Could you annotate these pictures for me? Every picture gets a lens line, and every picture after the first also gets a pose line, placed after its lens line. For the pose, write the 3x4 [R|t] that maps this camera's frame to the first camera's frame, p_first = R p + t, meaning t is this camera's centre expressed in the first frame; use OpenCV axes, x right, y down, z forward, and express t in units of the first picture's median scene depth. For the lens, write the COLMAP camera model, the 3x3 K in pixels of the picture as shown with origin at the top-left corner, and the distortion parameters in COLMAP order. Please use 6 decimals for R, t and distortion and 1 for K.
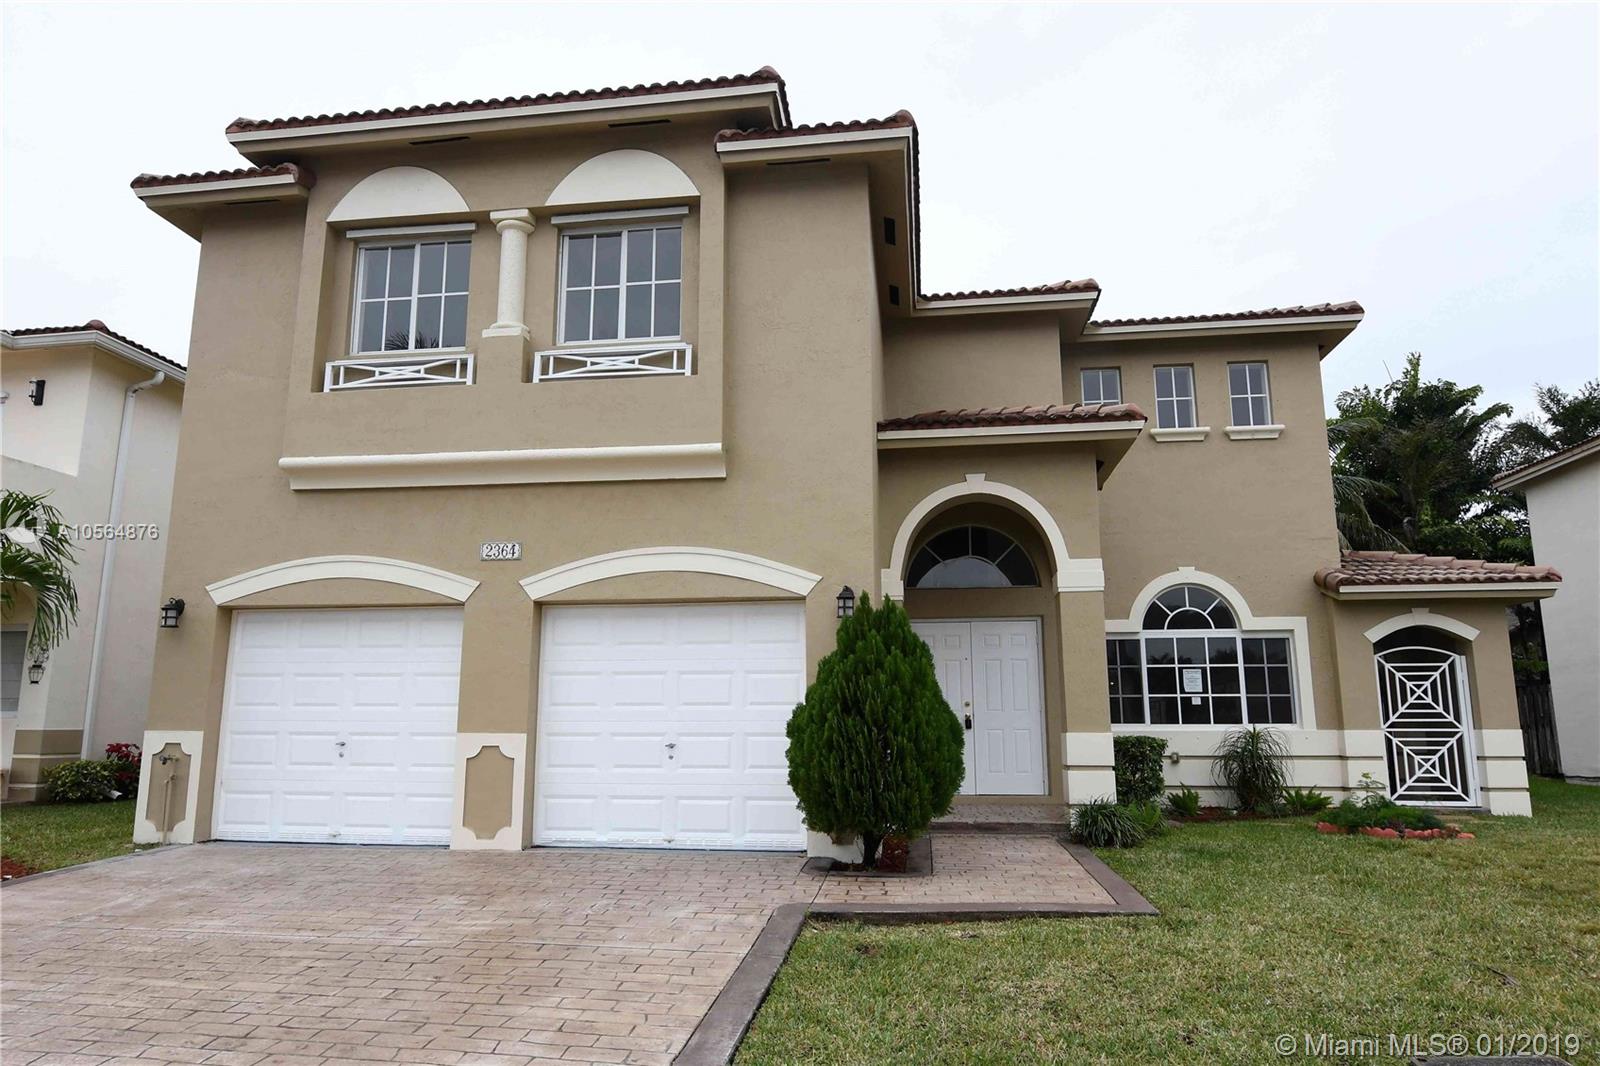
lens RADIAL K [[965.3, 0, 795.7], [0, 965.3, 530.8], [0, 0, 1]] dist [-0.025386, -0.008483]
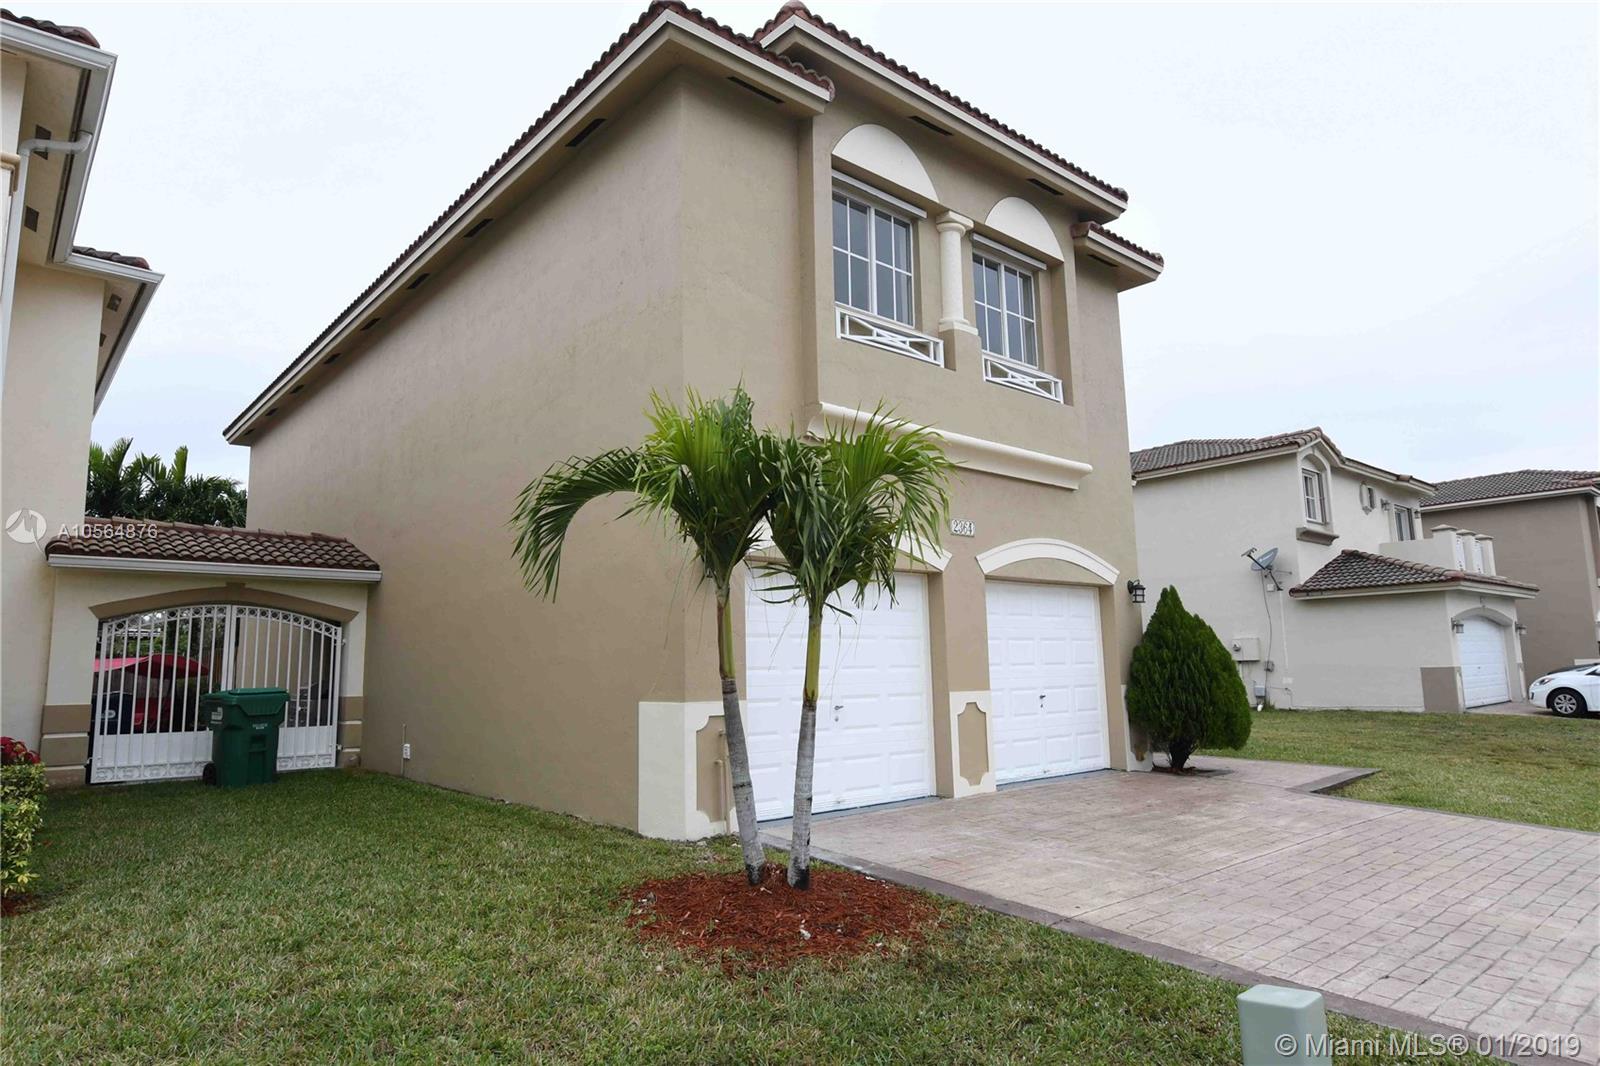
lens RADIAL K [[965.3, 0, 798.0], [0, 965.3, 543.6], [0, 0, 1]] dist [-0.025386, -0.008483]
pose [[0.668269, 0.088360, 0.738654, -0.893180], [-0.110094, 0.993734, -0.019270, 0.058299], [-0.735728, -0.068444, 0.673810, 0.279751]]
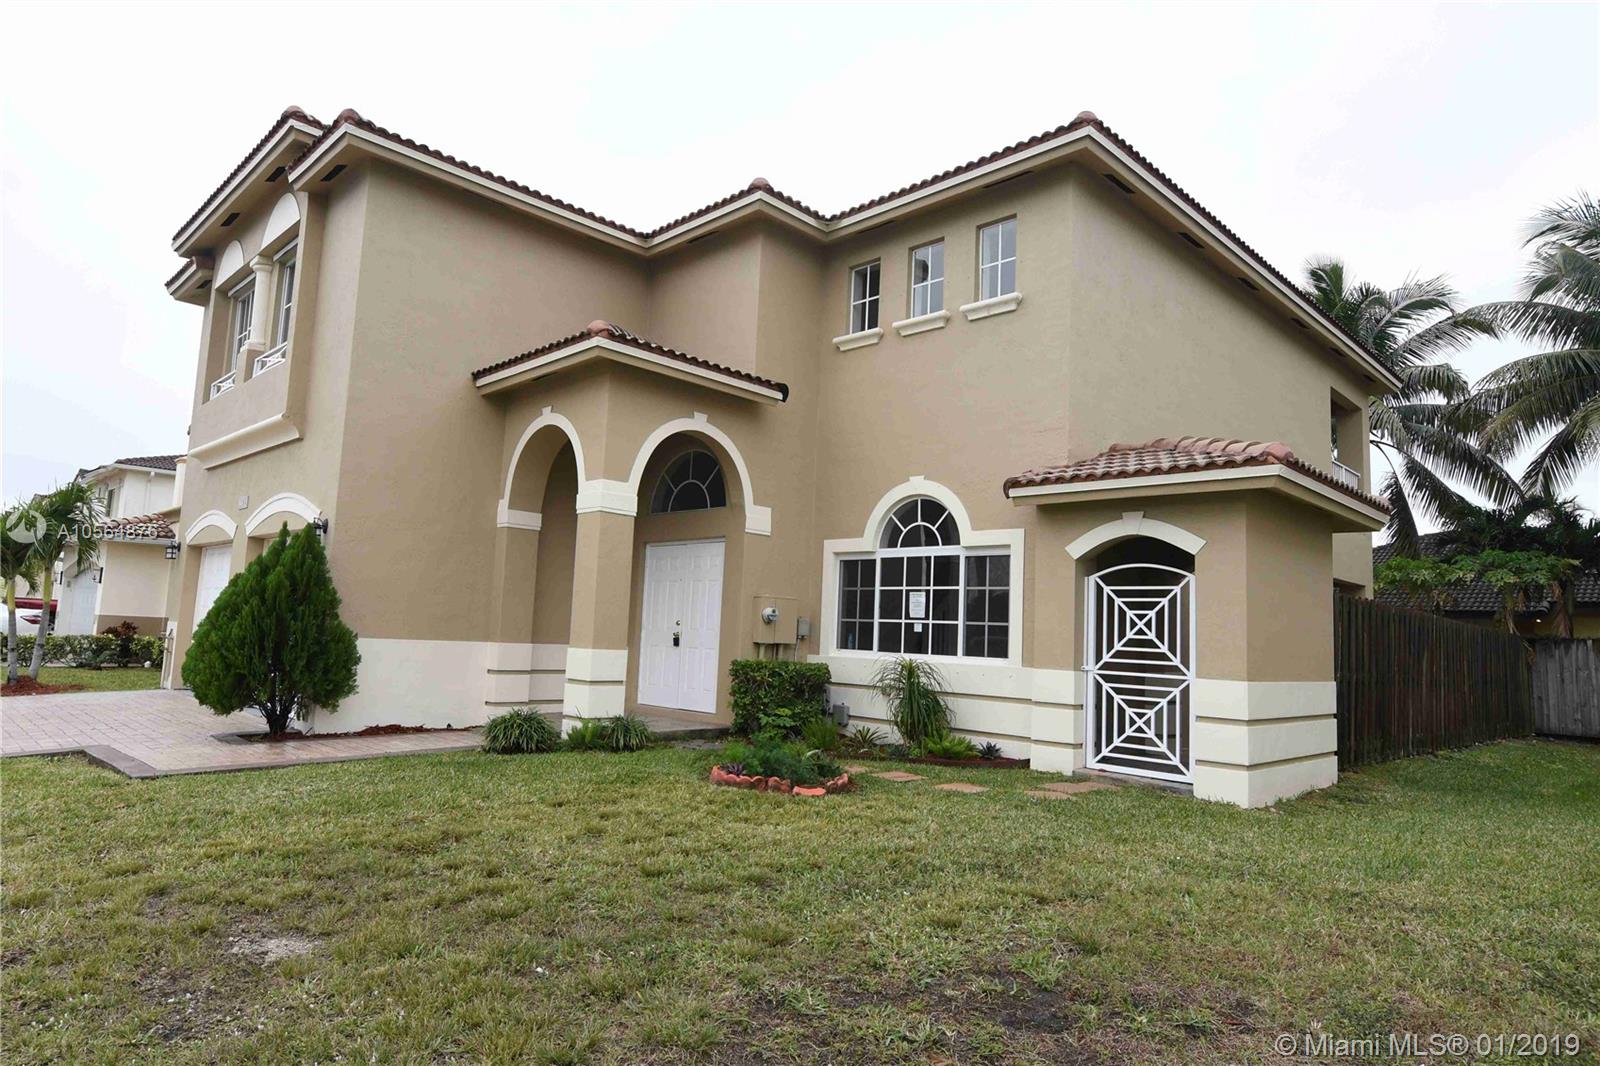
lens RADIAL K [[965.3, 0, 805.8], [0, 965.3, 522.3], [0, 0, 1]] dist [-0.025386, -0.008483]
pose [[0.806087, -0.037145, -0.590630, 0.890753], [0.070728, 0.996922, 0.033831, 0.045314], [0.587555, -0.069045, 0.806233, 0.242522]]
